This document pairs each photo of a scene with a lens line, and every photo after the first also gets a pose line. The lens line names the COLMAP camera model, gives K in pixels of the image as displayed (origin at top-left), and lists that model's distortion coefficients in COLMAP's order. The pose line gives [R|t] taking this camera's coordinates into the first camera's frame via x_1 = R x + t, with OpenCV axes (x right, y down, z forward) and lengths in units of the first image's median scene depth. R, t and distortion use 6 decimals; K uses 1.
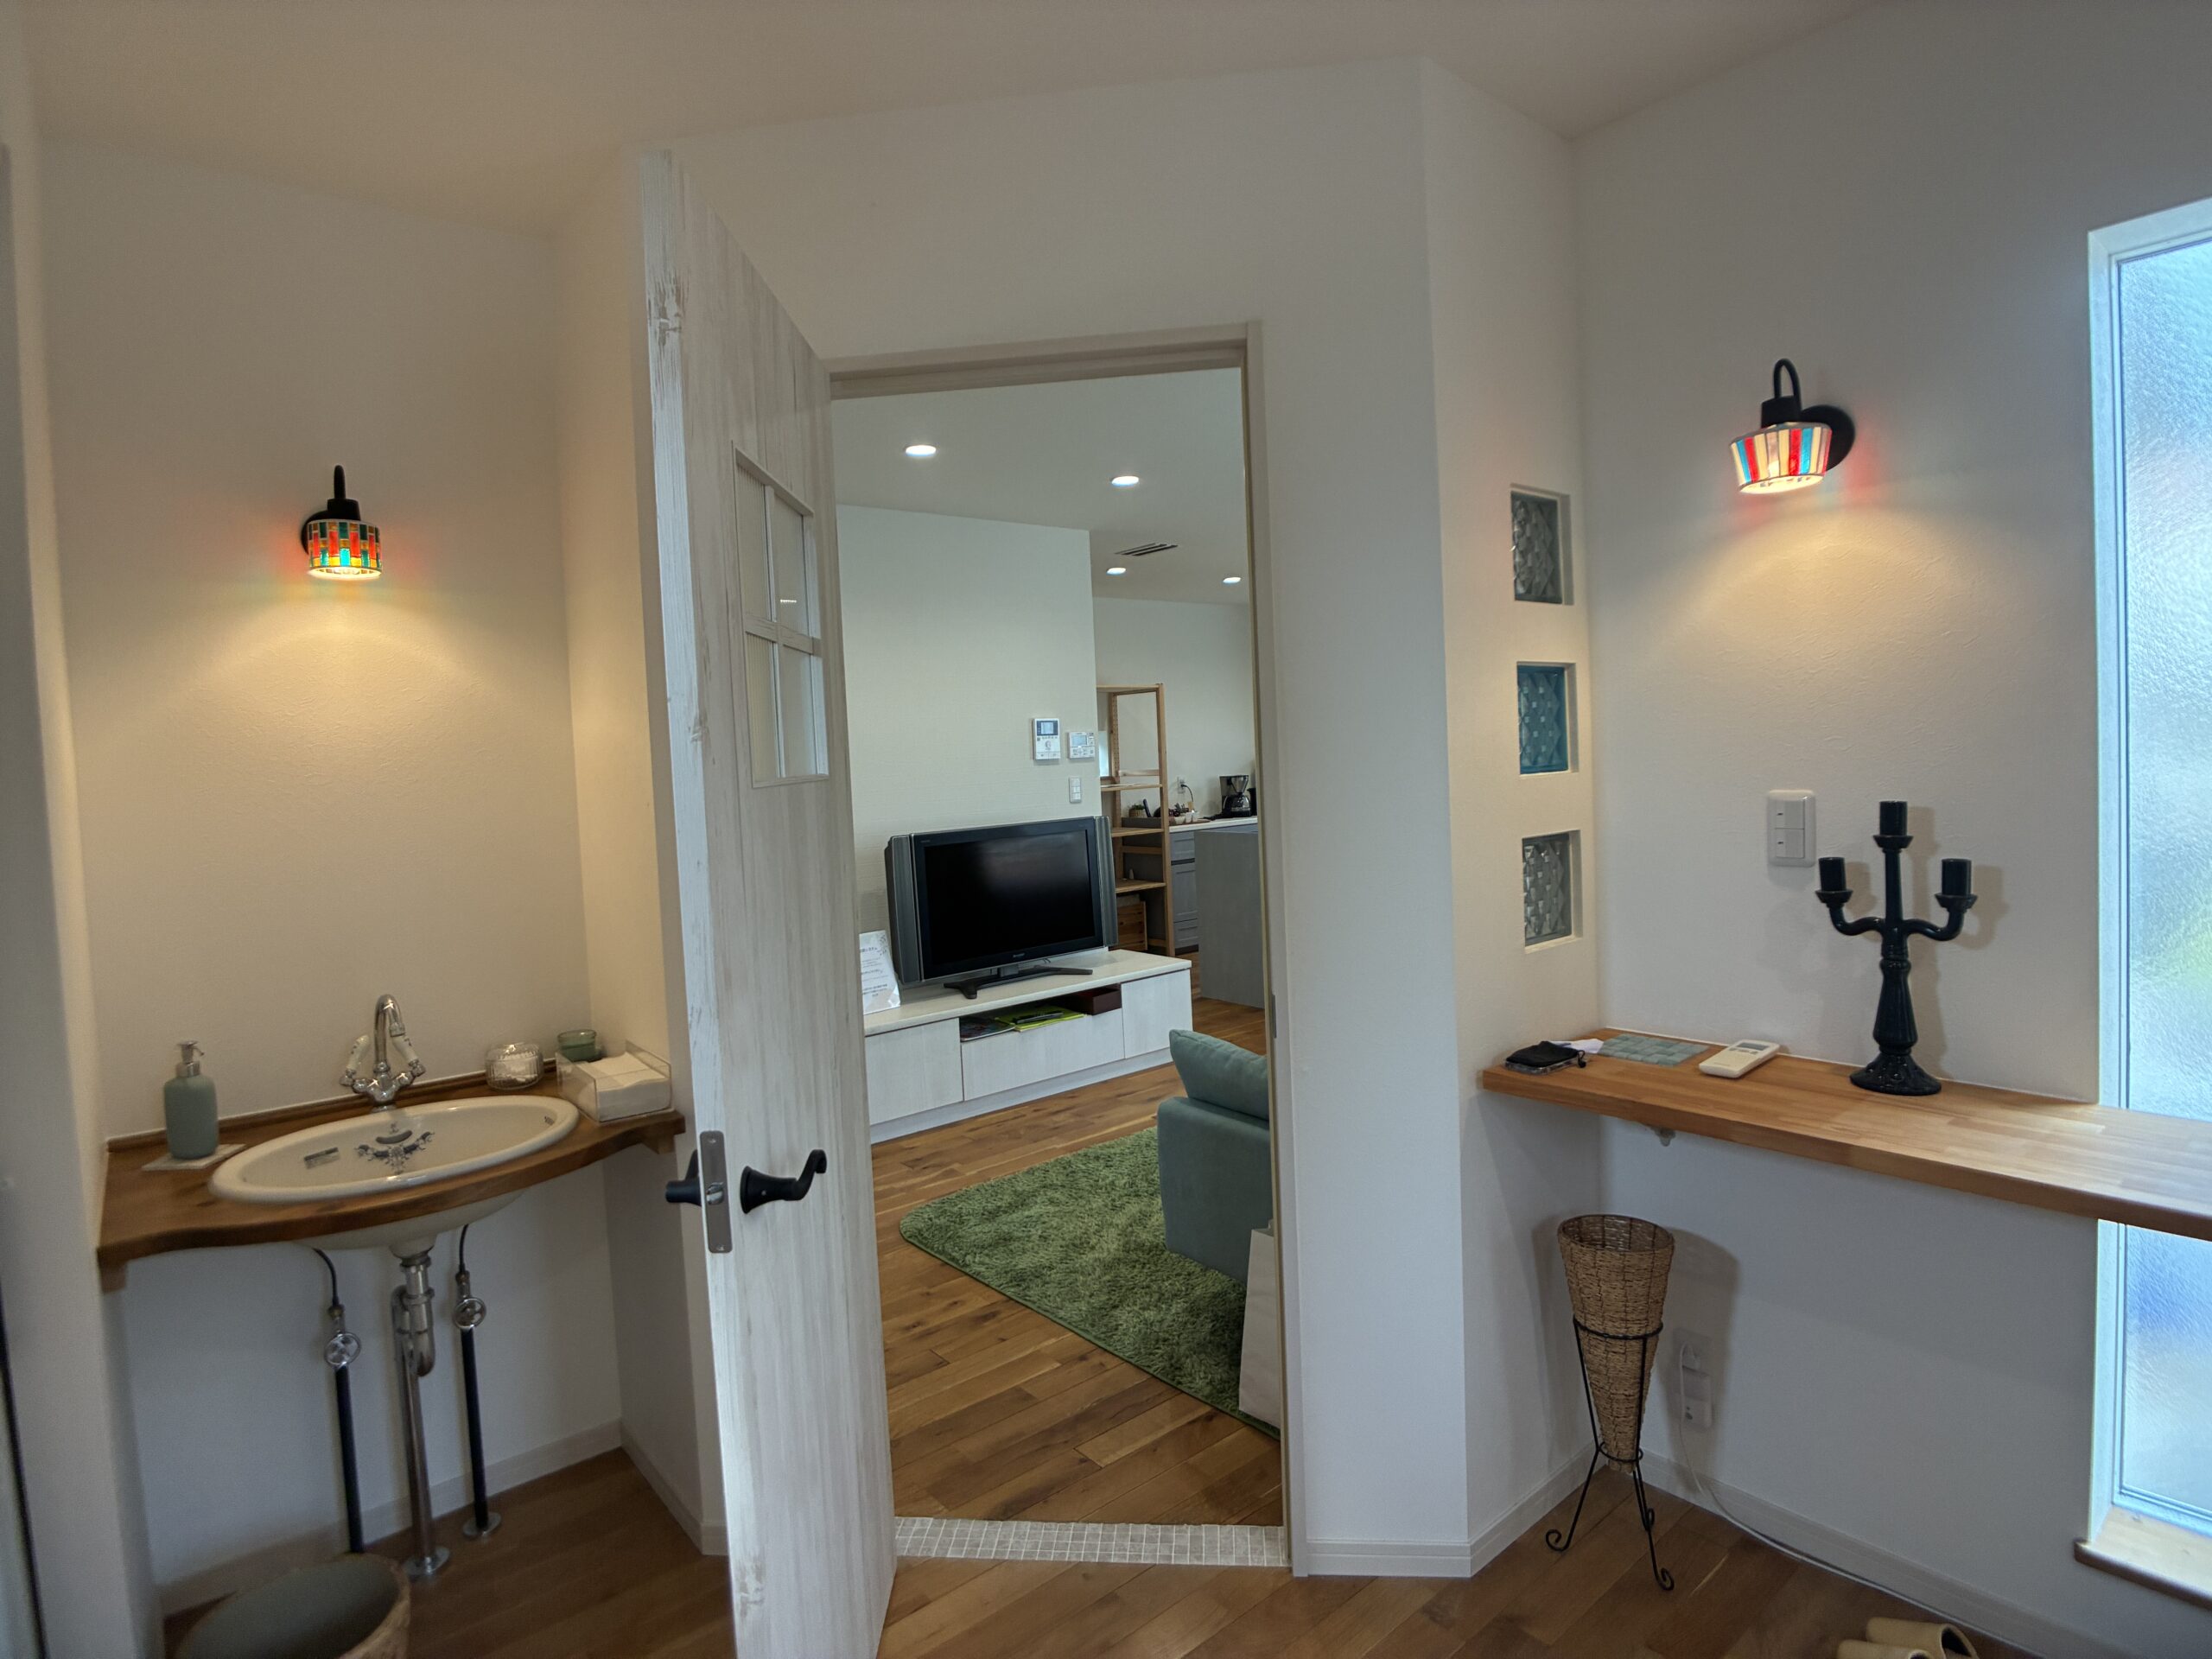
lens RADIAL K [[1225.4, 0, 1067.5], [0, 1225.4, 818.5], [0, 0, 1]] dist [-0.028599, 0.000144]
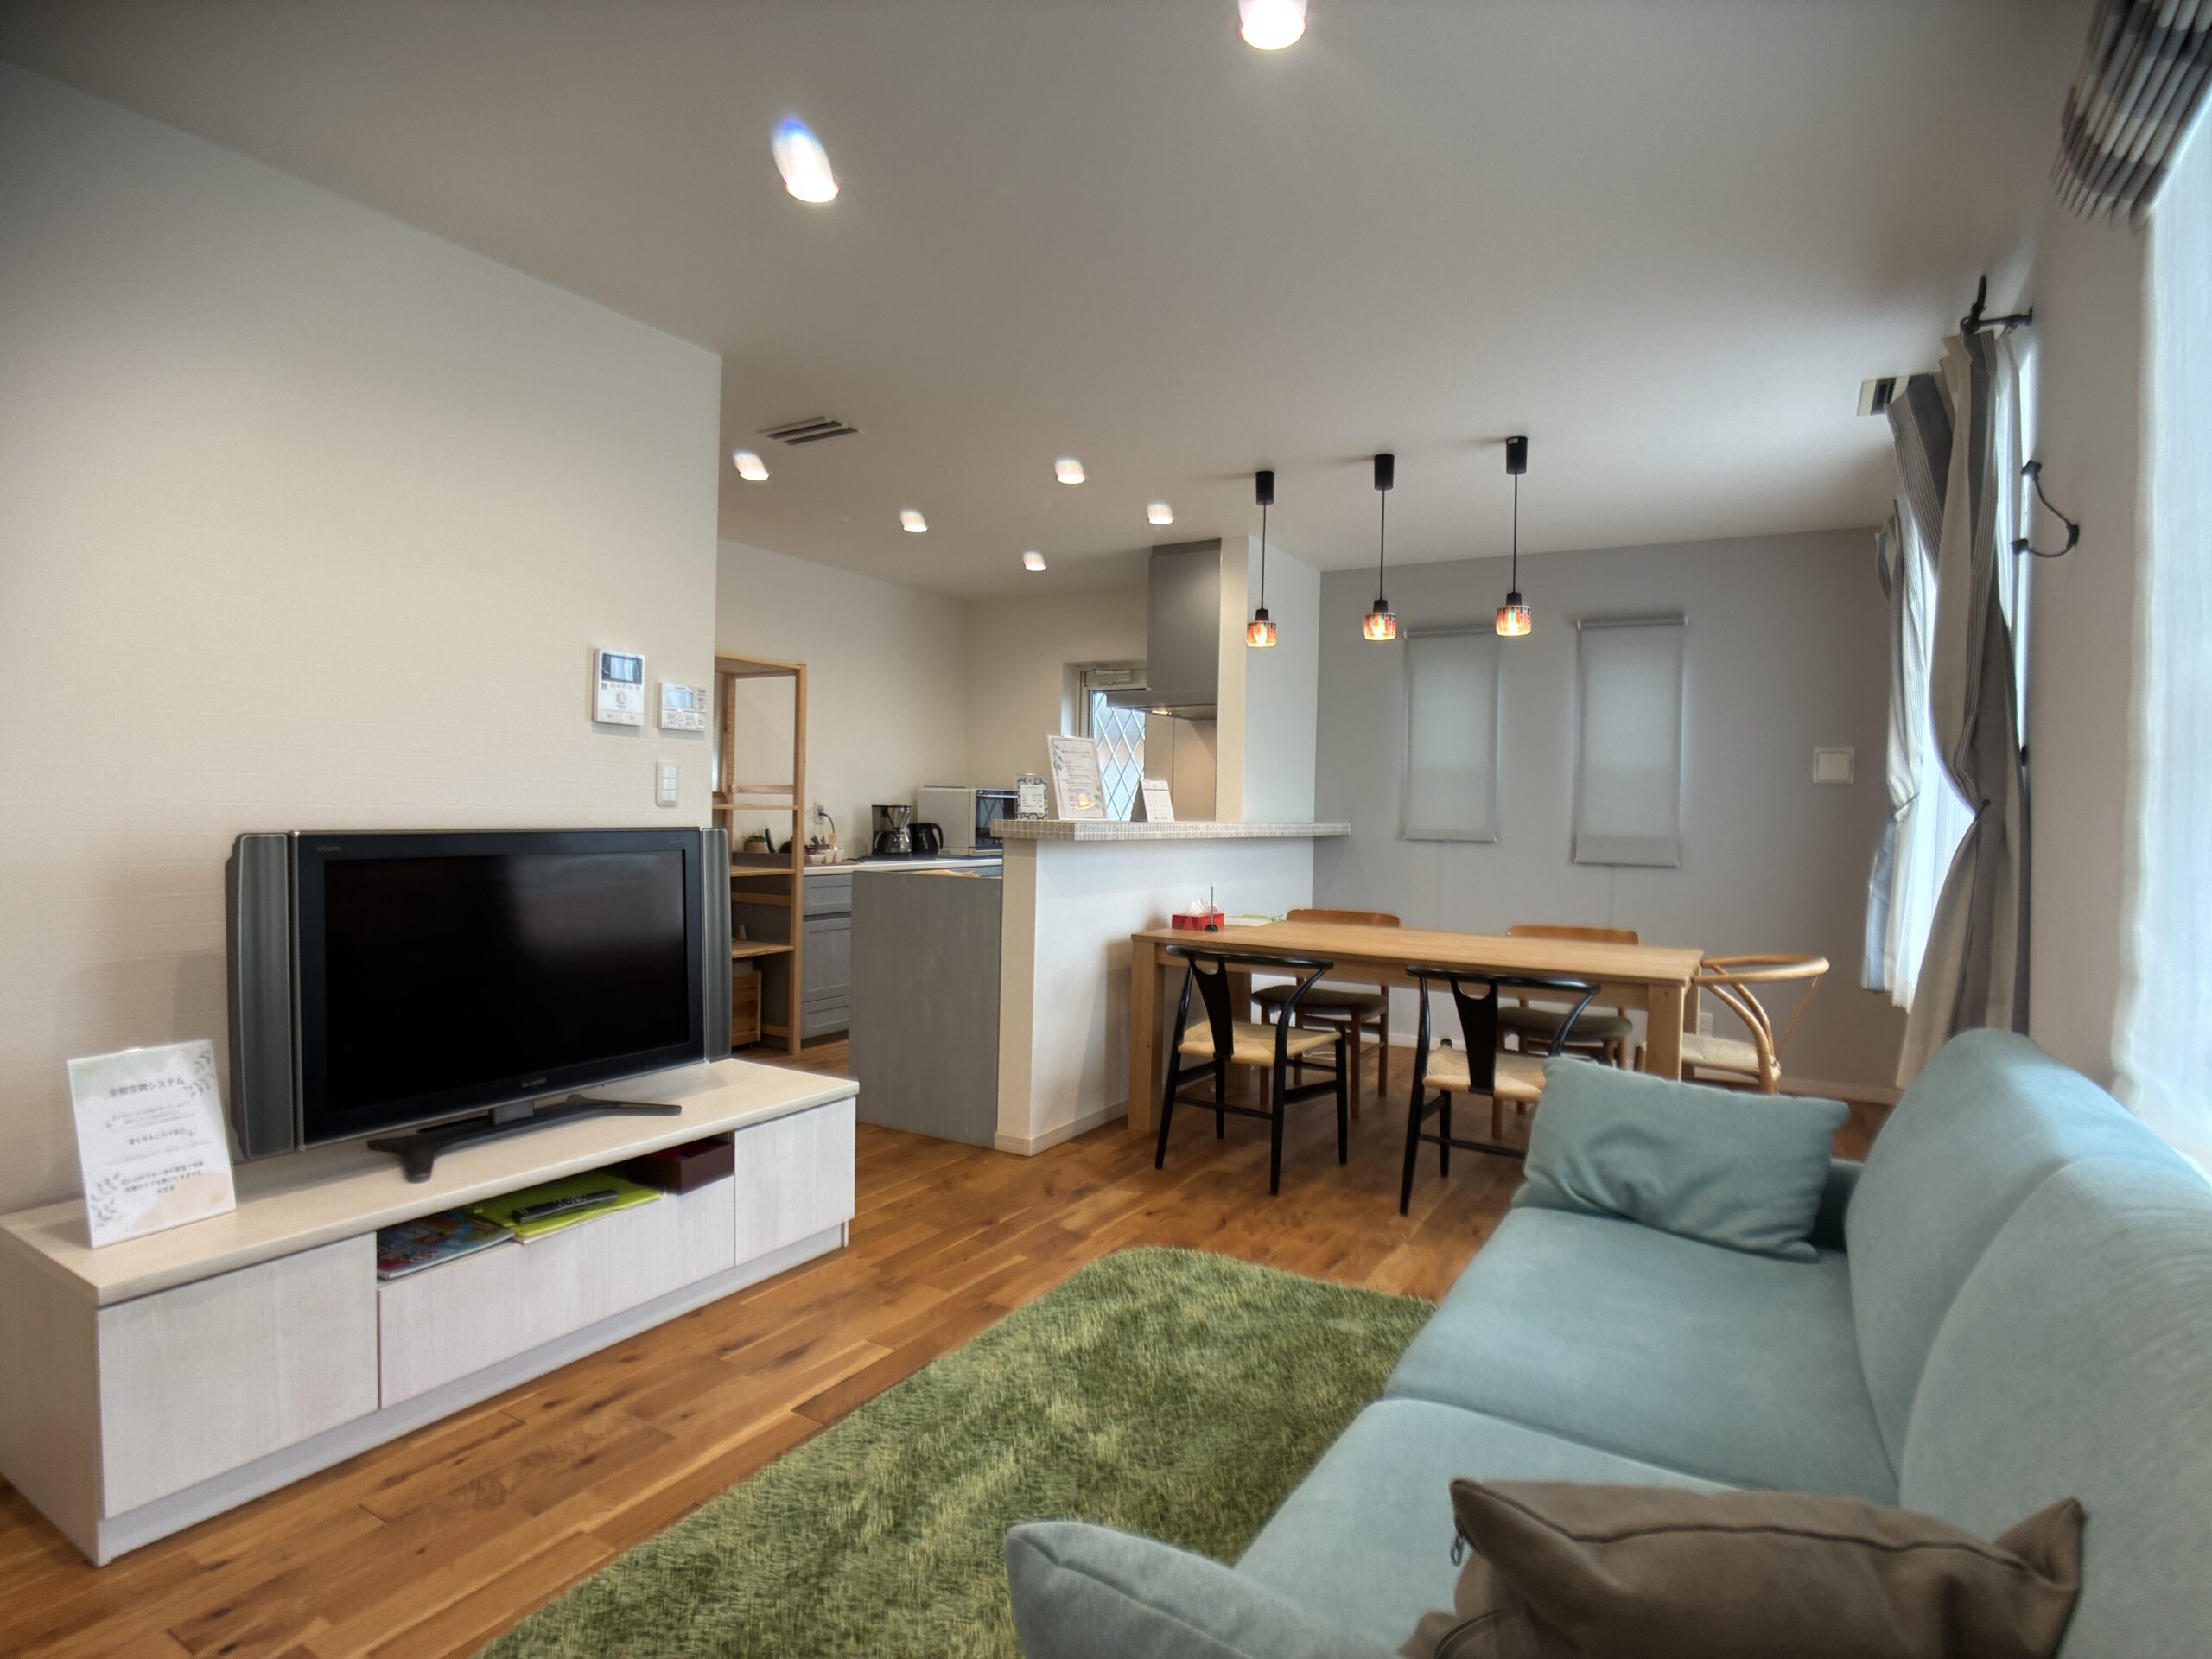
lens RADIAL K [[1184.5, 0, 1100.4], [0, 1184.5, 835.2], [0, 0, 1]] dist [-0.029289, -0.000305]
pose [[0.934056, 0.056867, 0.352569, 0.002314], [-0.042754, 0.997947, -0.047693, 0.019335], [-0.354557, 0.029474, 0.934570, 0.410928]]
